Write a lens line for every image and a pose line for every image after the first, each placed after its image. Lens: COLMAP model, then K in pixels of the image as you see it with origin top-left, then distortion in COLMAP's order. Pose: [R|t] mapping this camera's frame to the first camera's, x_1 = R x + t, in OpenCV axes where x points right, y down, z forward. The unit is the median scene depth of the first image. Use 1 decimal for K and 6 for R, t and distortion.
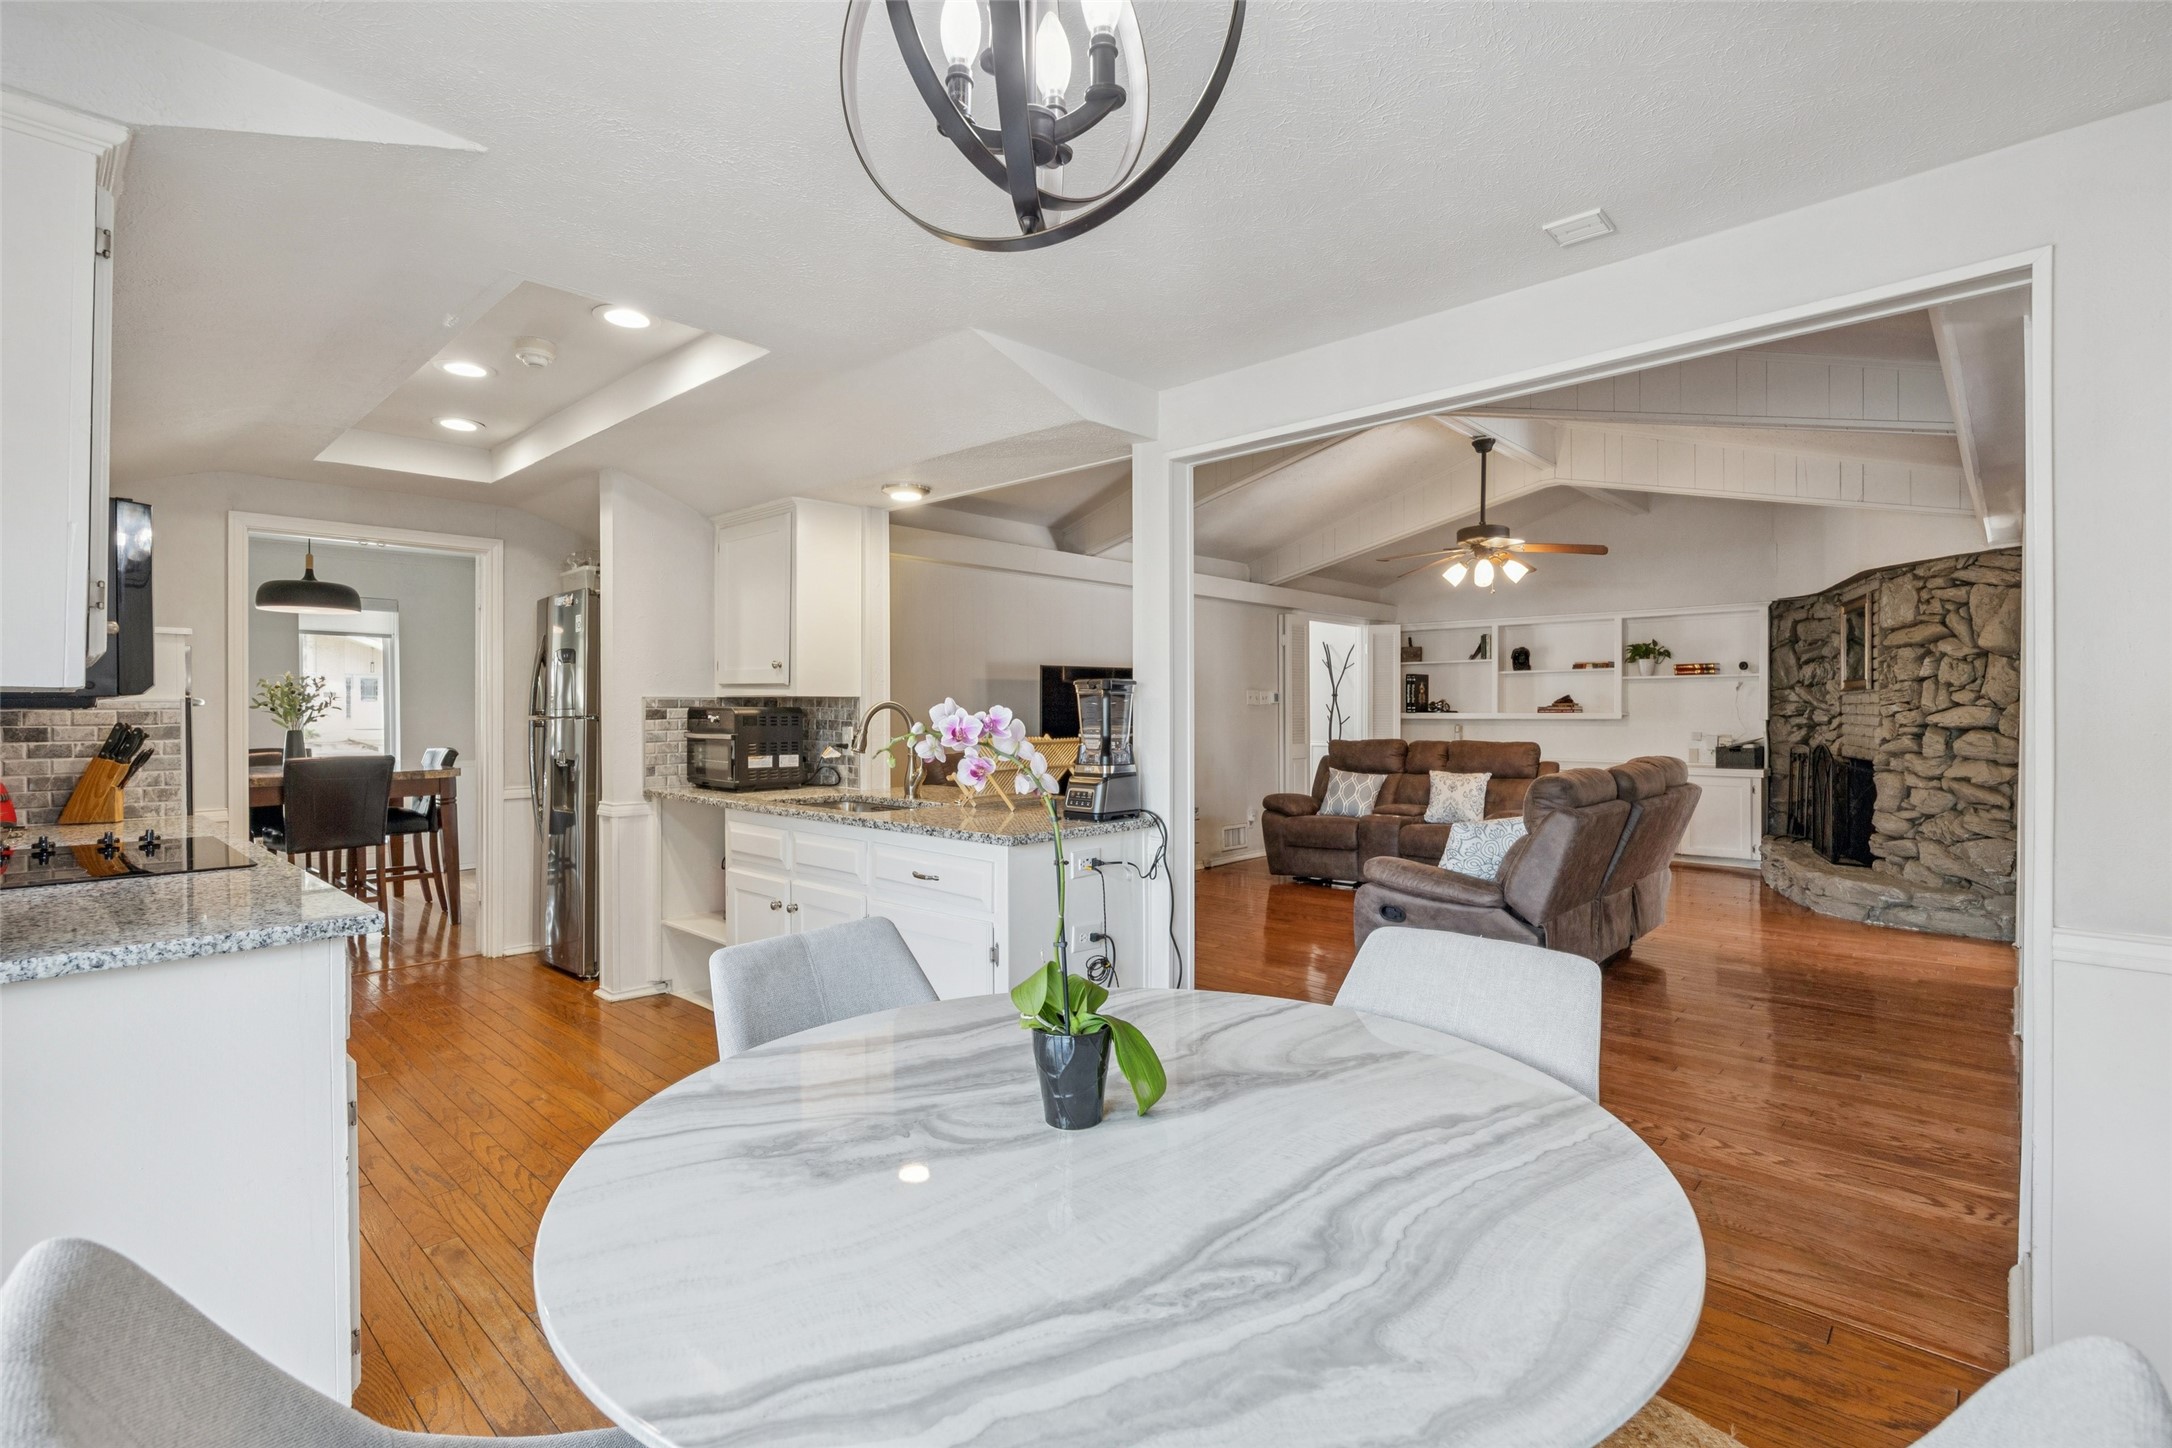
lens RADIAL K [[1008.7, 0, 1083.0], [0, 1008.7, 723.1], [0, 0, 1]] dist [0.000164, 0.000643]
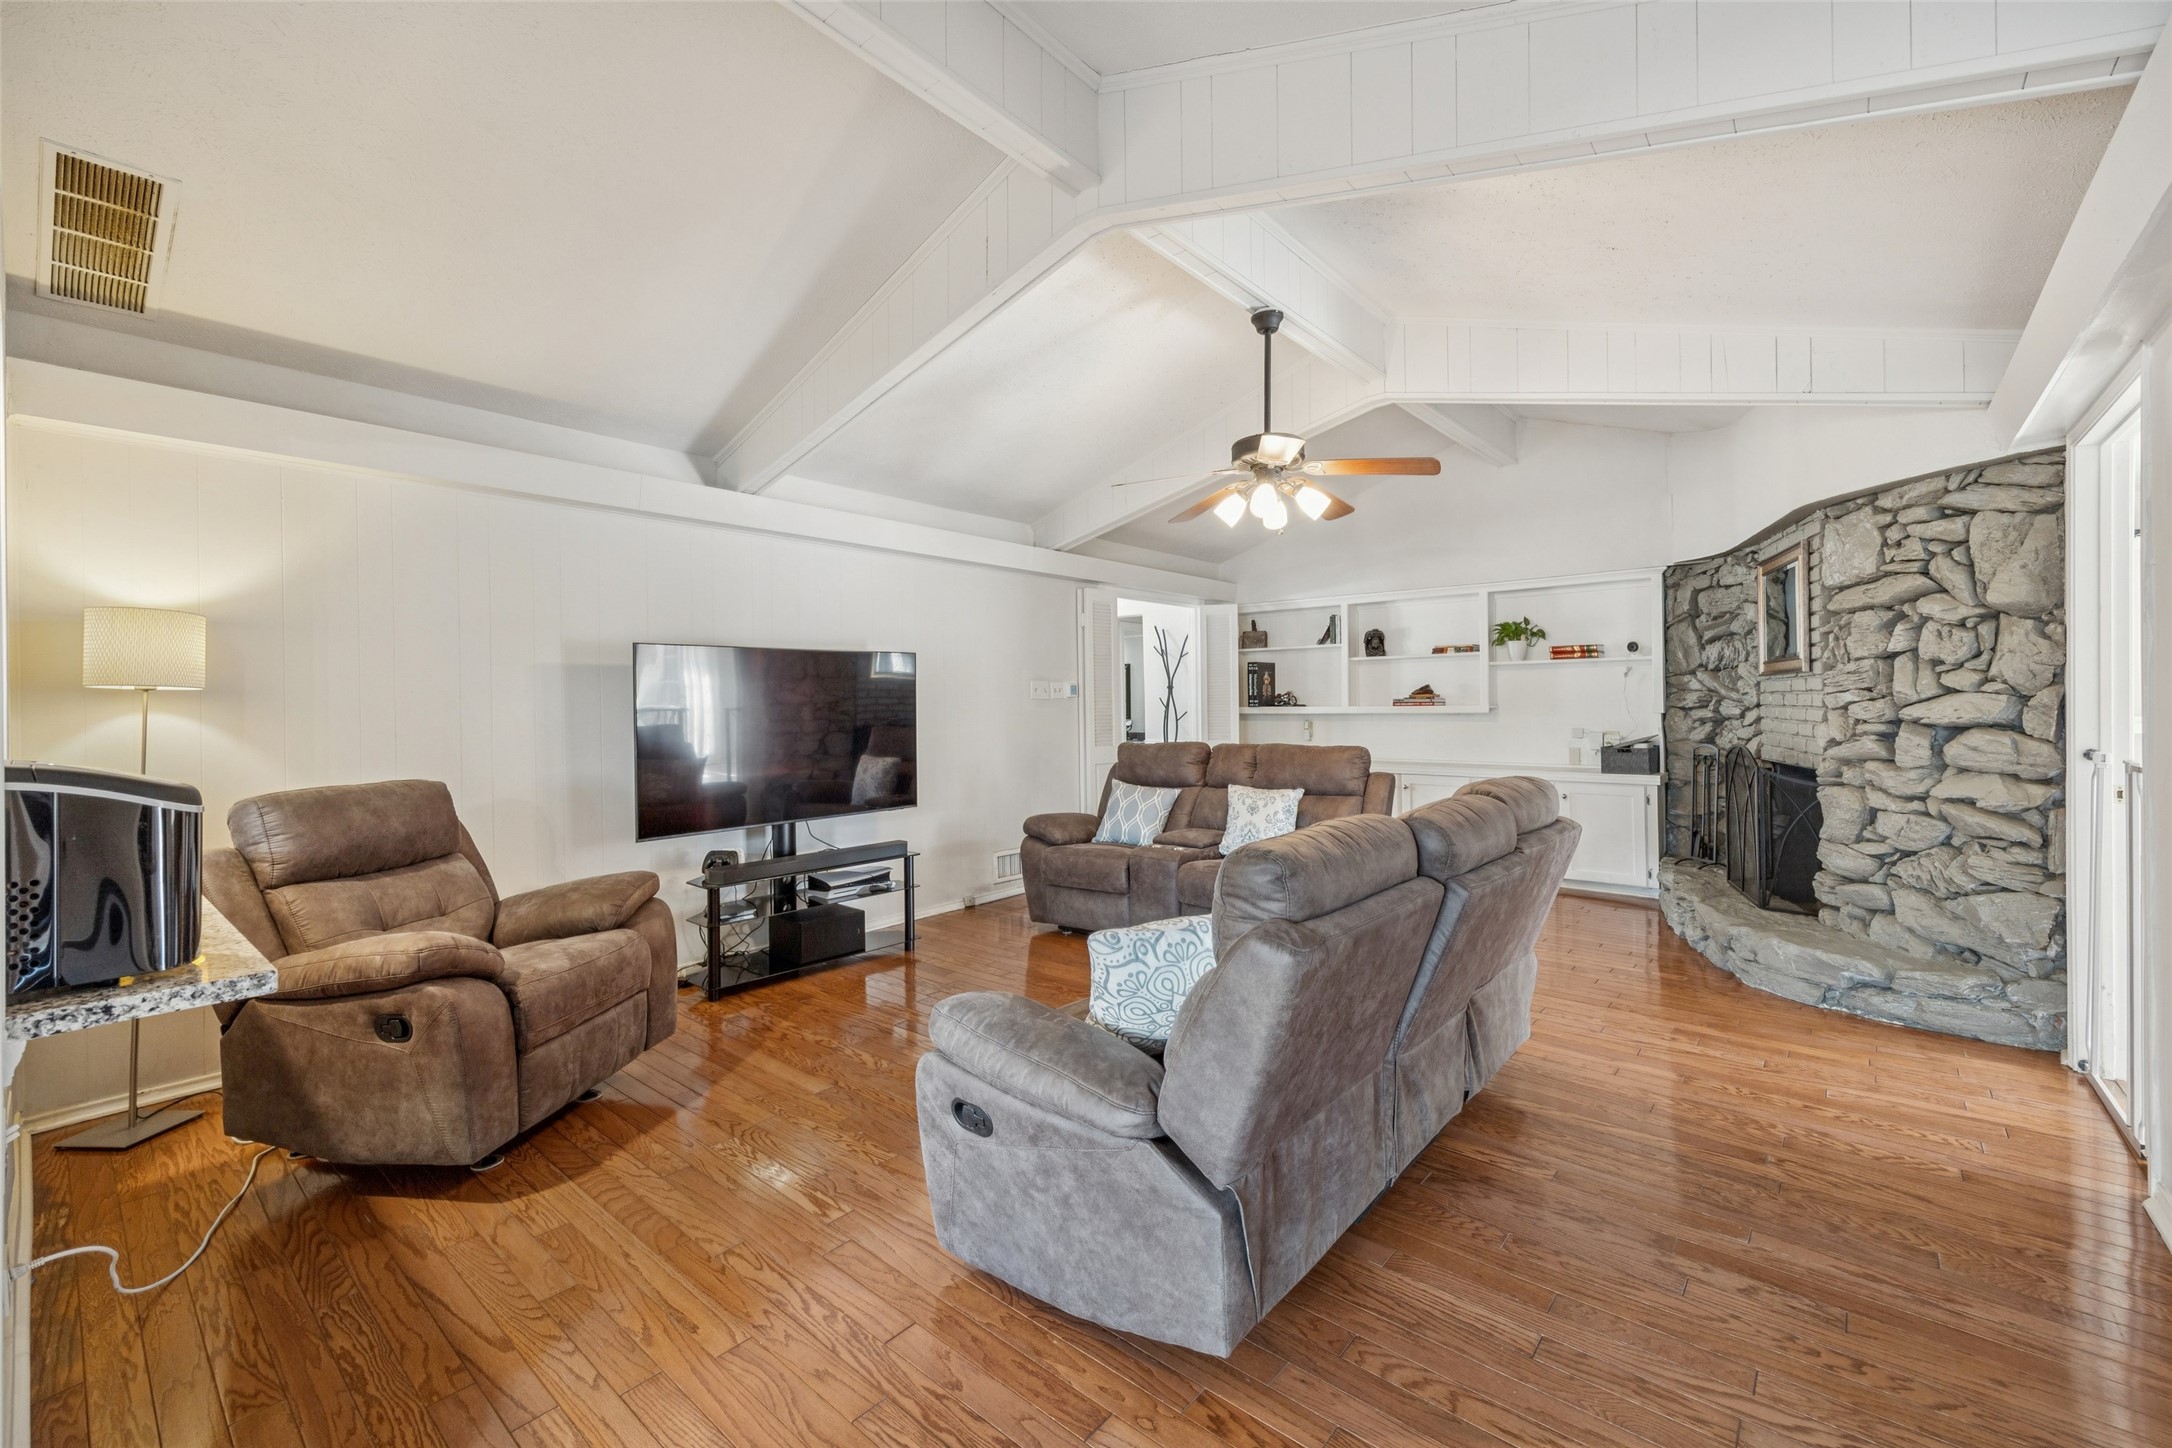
lens RADIAL K [[893.0, 0, 1089.8], [0, 893.0, 704.0], [0, 0, 1]] dist [0.017179, -0.000427]
pose [[0.998980, -0.007596, 0.044506, 0.246084], [0.008214, 0.999872, -0.013713, -0.005630], [-0.044396, 0.014065, 0.998915, 0.394406]]
